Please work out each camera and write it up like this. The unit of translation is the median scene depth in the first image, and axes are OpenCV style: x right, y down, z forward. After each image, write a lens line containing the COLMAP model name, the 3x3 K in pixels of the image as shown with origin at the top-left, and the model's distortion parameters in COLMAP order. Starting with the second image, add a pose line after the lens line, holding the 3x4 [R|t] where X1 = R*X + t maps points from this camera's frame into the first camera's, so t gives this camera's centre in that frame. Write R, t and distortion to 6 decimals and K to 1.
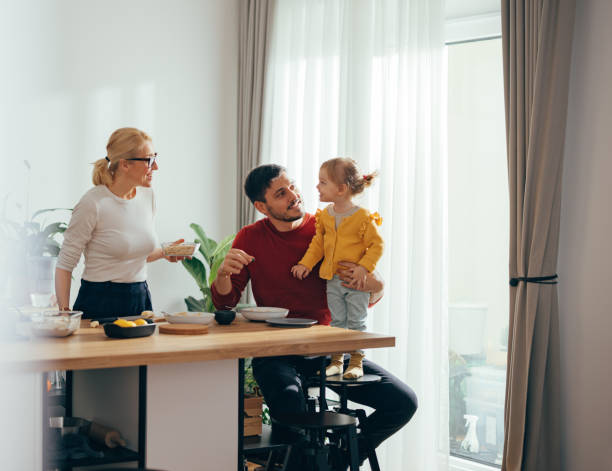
lens RADIAL K [[1457.7, 0, 306.0], [0, 1457.7, 235.5], [0, 0, 1]] dist [0.410230, 0.209859]
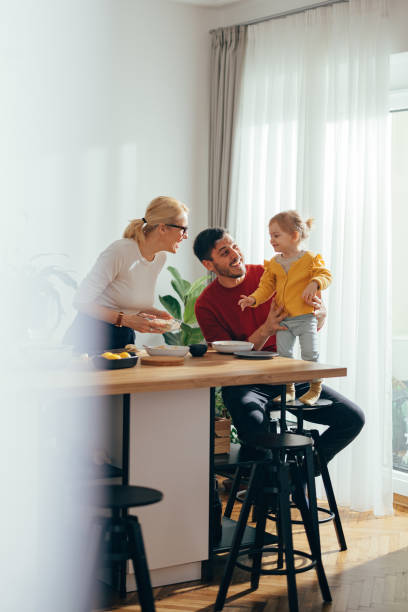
lens RADIAL K [[918.7, 0, 204.0], [0, 918.7, 306.0], [0, 0, 1]] dist [0.028993, 0.063069]
pose [[0.999173, 0.004611, -0.040402, -0.021624], [-0.003268, 0.999442, 0.033247, -0.001613], [0.040533, -0.033088, 0.998630, 0.284336]]
